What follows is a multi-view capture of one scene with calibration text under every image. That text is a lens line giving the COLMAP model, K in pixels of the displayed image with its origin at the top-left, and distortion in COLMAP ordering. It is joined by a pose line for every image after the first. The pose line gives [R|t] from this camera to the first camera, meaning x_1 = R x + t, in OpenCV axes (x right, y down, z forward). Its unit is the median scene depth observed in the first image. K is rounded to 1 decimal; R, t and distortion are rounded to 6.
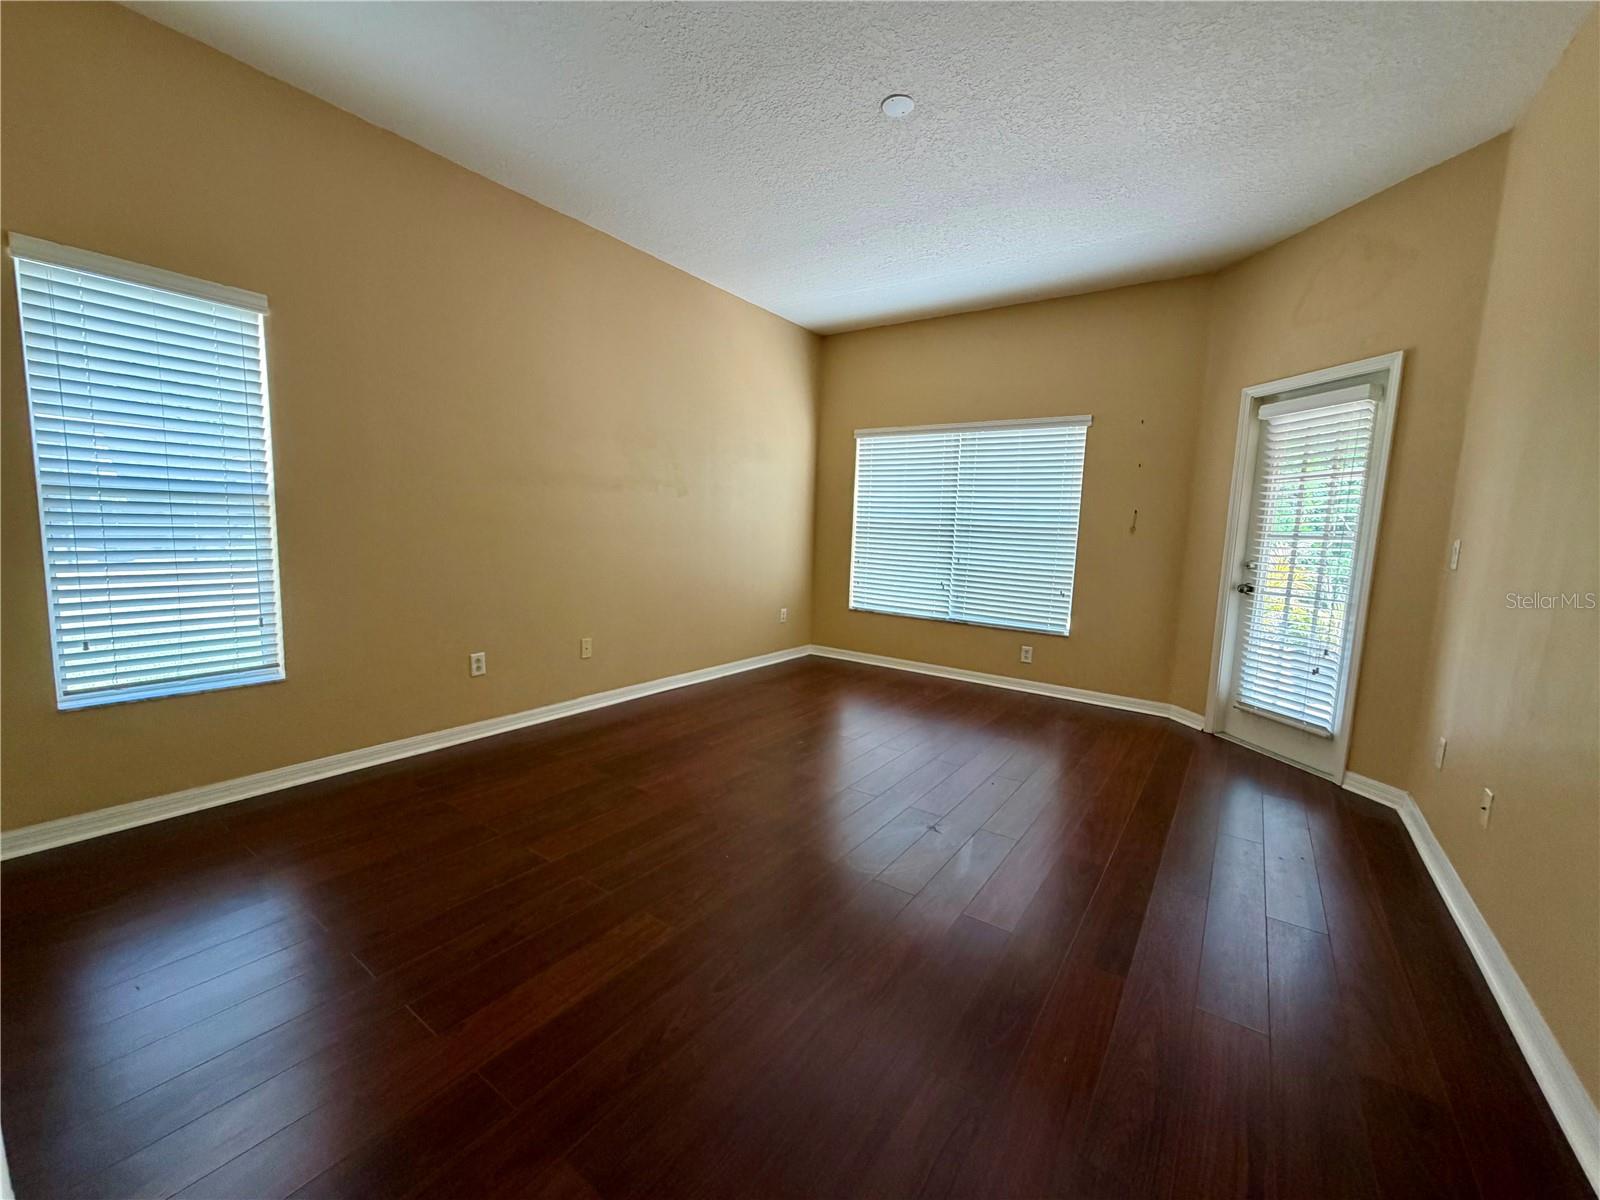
lens RADIAL K [[637.4, 0, 791.1], [0, 637.4, 604.5], [0, 0, 1]] dist [-0.001434, -0.000098]
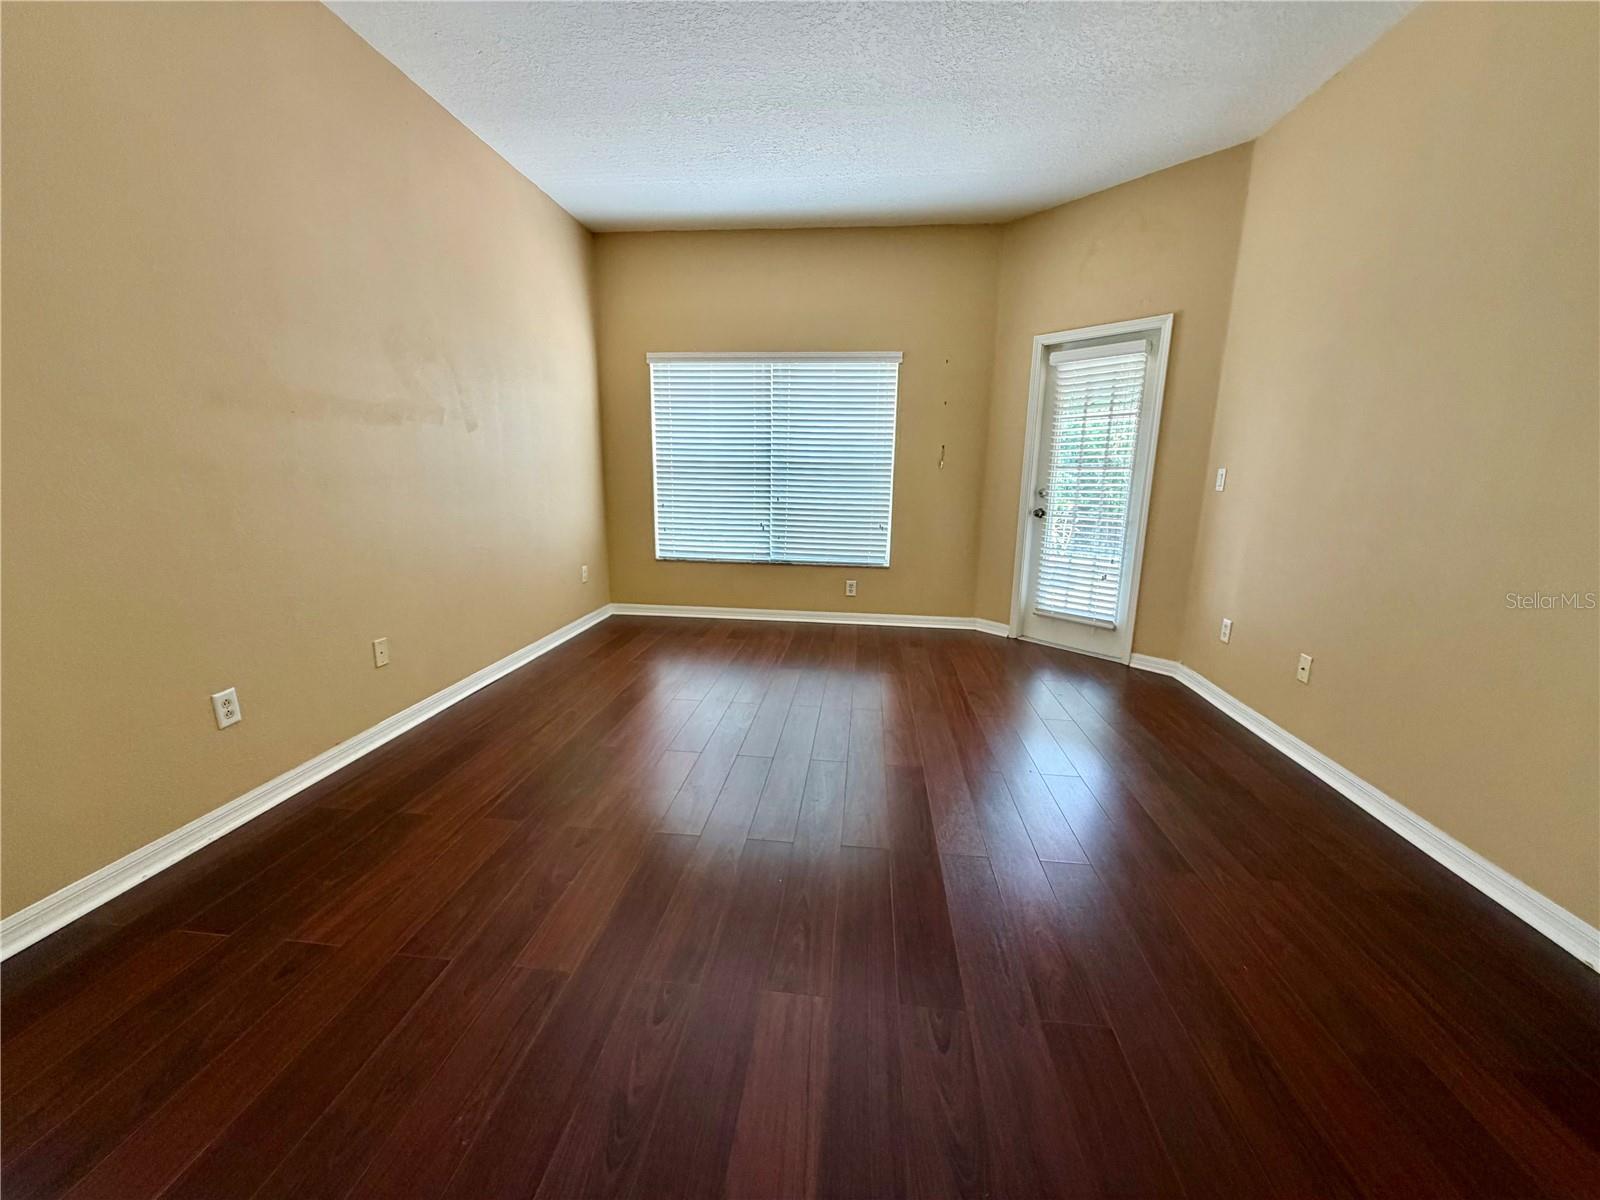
lens RADIAL K [[637.4, 0, 791.1], [0, 637.4, 604.5], [0, 0, 1]] dist [-0.001434, -0.000098]
pose [[0.872936, -0.125197, 0.471497, -0.239603], [0.077184, 0.989779, 0.119917, -0.031243], [-0.481691, -0.068287, 0.873677, 0.164104]]
